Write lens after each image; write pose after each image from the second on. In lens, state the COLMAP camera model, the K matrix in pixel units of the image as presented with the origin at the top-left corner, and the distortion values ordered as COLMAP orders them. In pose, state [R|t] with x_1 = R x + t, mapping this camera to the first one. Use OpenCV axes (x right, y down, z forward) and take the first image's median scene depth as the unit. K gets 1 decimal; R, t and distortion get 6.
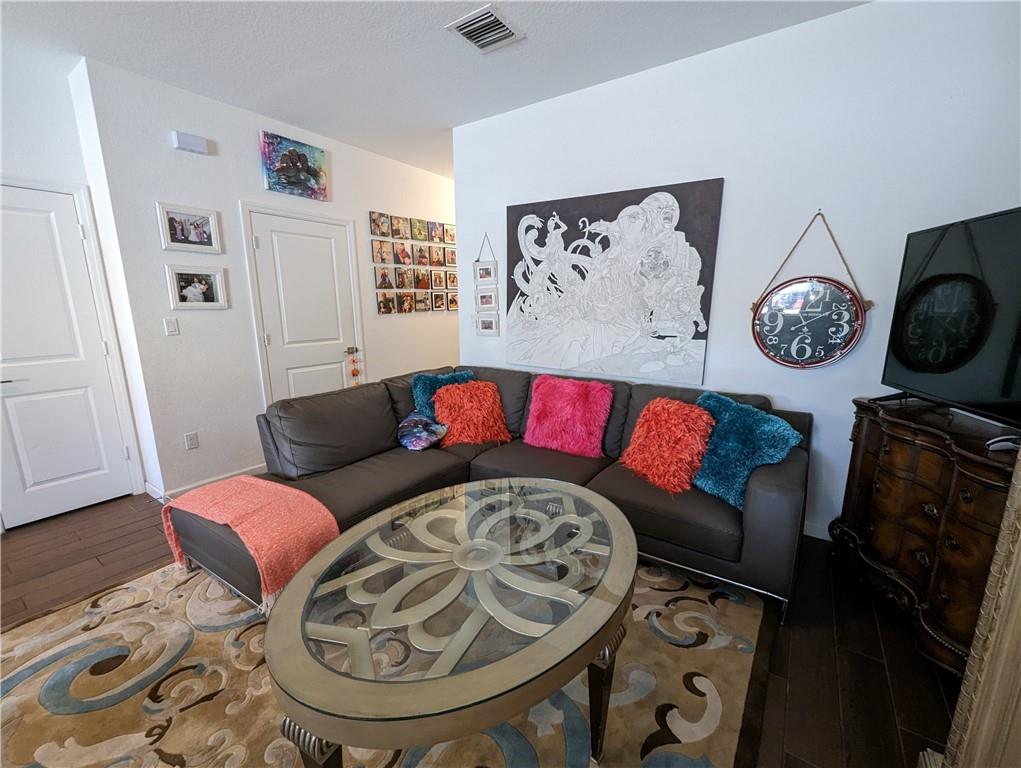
lens RADIAL K [[426.8, 0, 517.0], [0, 426.8, 388.9], [0, 0, 1]] dist [0.000597, 0.000410]
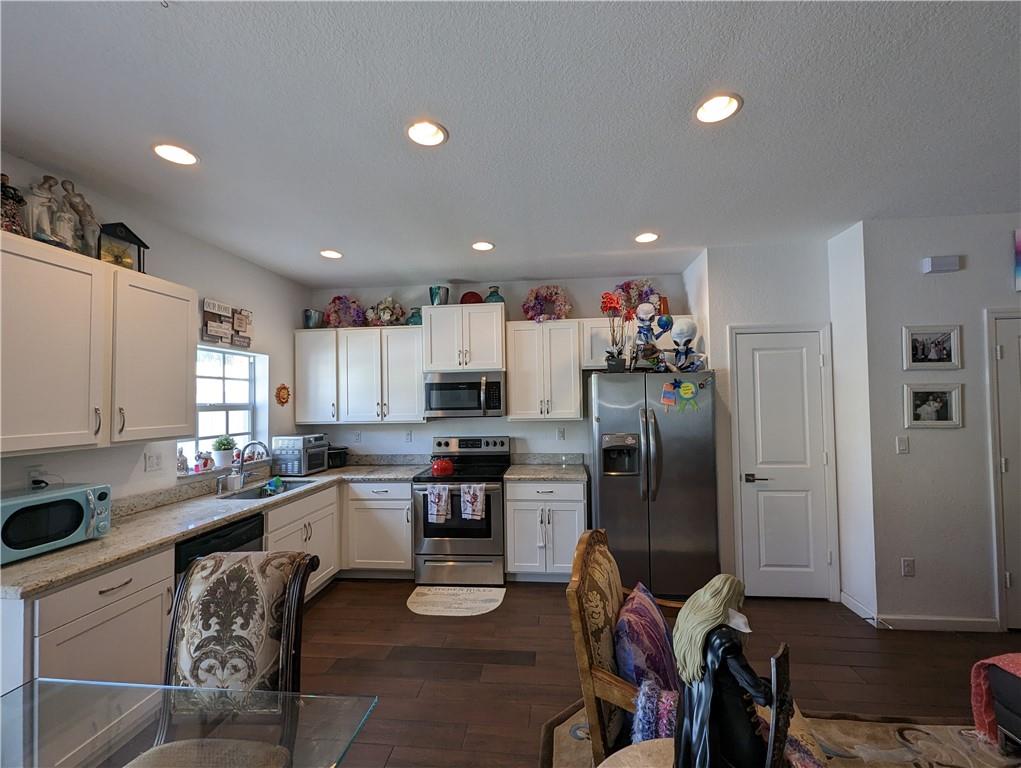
lens RADIAL K [[426.8, 0, 517.0], [0, 426.8, 388.9], [0, 0, 1]] dist [0.000597, 0.000410]
pose [[0.478127, -0.024390, -0.877952, -0.342722], [-0.164244, 0.979497, -0.116657, -0.009872], [0.862797, 0.199975, 0.464318, -0.243674]]
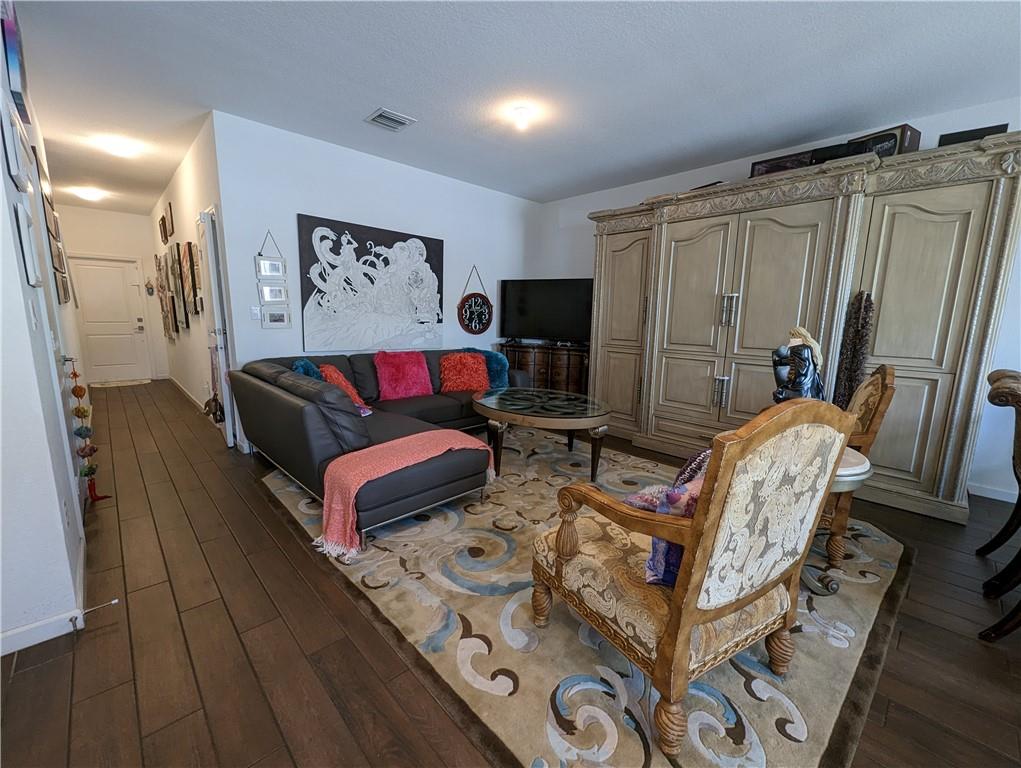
lens RADIAL K [[426.8, 0, 517.0], [0, 426.8, 388.9], [0, 0, 1]] dist [0.000597, 0.000410]
pose [[0.205346, -0.160024, 0.965518, -1.166851], [0.176073, 0.976486, 0.124395, -0.007524], [-0.962721, 0.144458, 0.228693, 0.258746]]
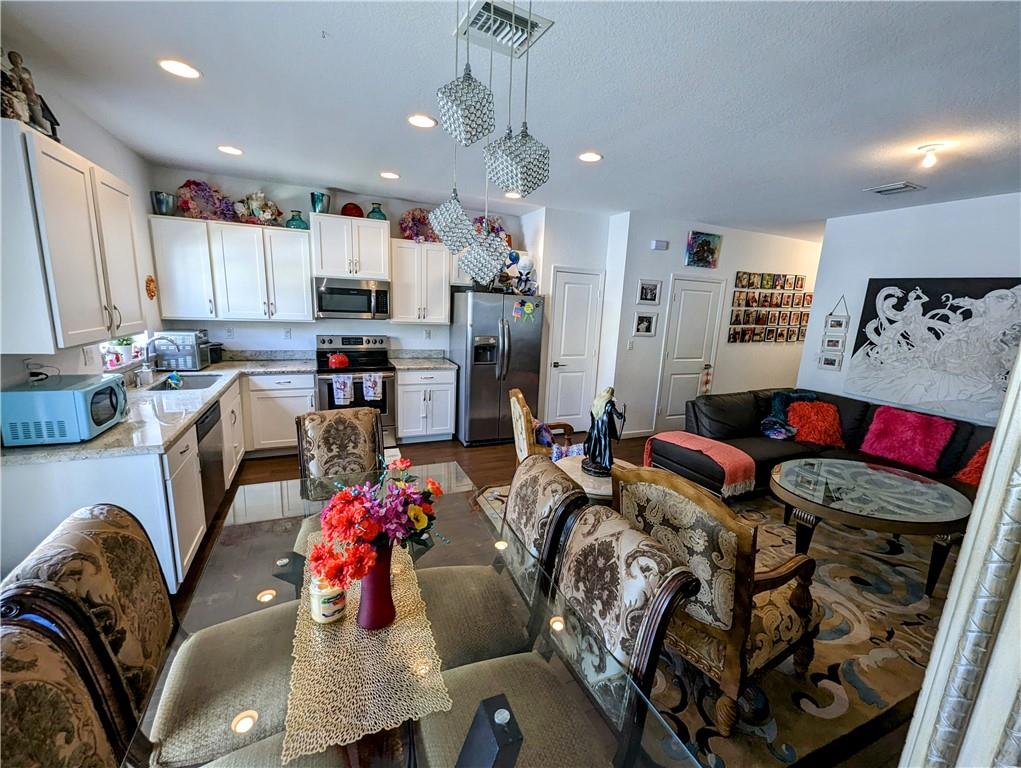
lens RADIAL K [[426.8, 0, 517.0], [0, 426.8, 388.9], [0, 0, 1]] dist [0.000597, 0.000410]
pose [[0.850518, 0.151576, -0.503630, -0.257305], [-0.157458, 0.987034, 0.031153, 0.055940], [0.501822, 0.052805, 0.863358, -0.765405]]
